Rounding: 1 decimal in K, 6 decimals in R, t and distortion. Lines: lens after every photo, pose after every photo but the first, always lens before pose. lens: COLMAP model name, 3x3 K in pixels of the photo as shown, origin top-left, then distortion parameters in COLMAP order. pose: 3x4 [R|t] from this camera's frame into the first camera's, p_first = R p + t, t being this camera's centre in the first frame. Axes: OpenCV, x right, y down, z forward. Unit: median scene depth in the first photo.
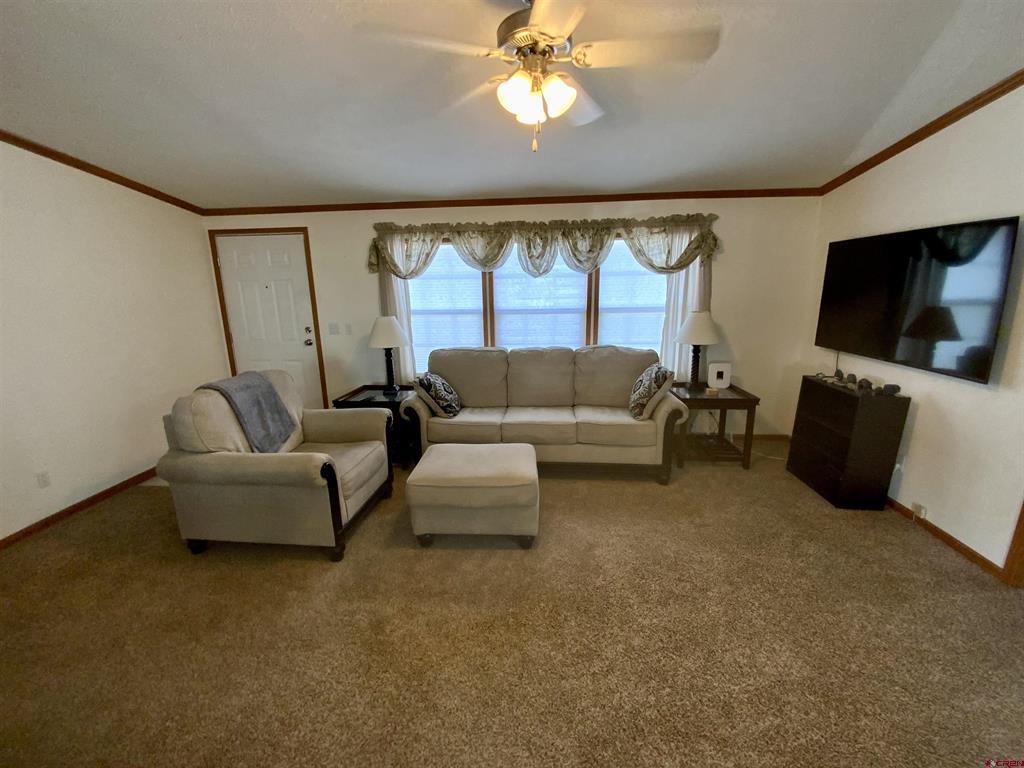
lens RADIAL K [[417.7, 0, 517.1], [0, 417.7, 383.9], [0, 0, 1]] dist [0.026013, -0.019865]
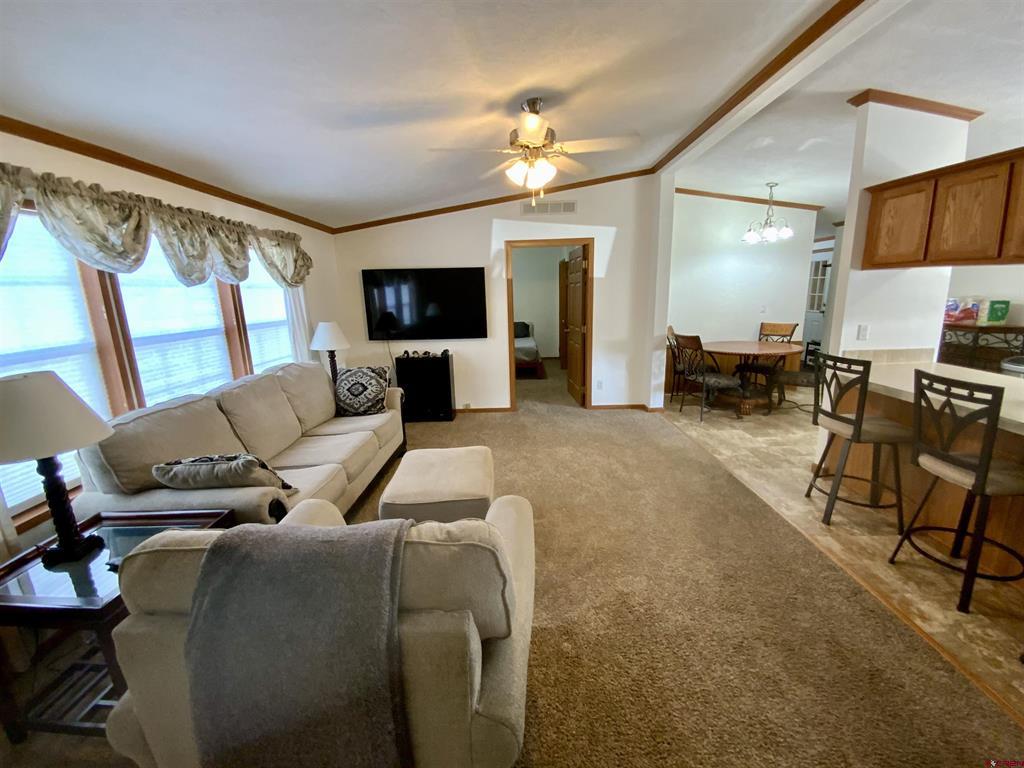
lens RADIAL K [[417.7, 0, 517.1], [0, 417.7, 383.9], [0, 0, 1]] dist [0.026013, -0.019865]
pose [[-0.072639, -0.193281, 0.978451, -0.759799], [0.250093, 0.946169, 0.205471, -0.119270], [-0.965493, 0.259629, -0.020390, 0.579209]]
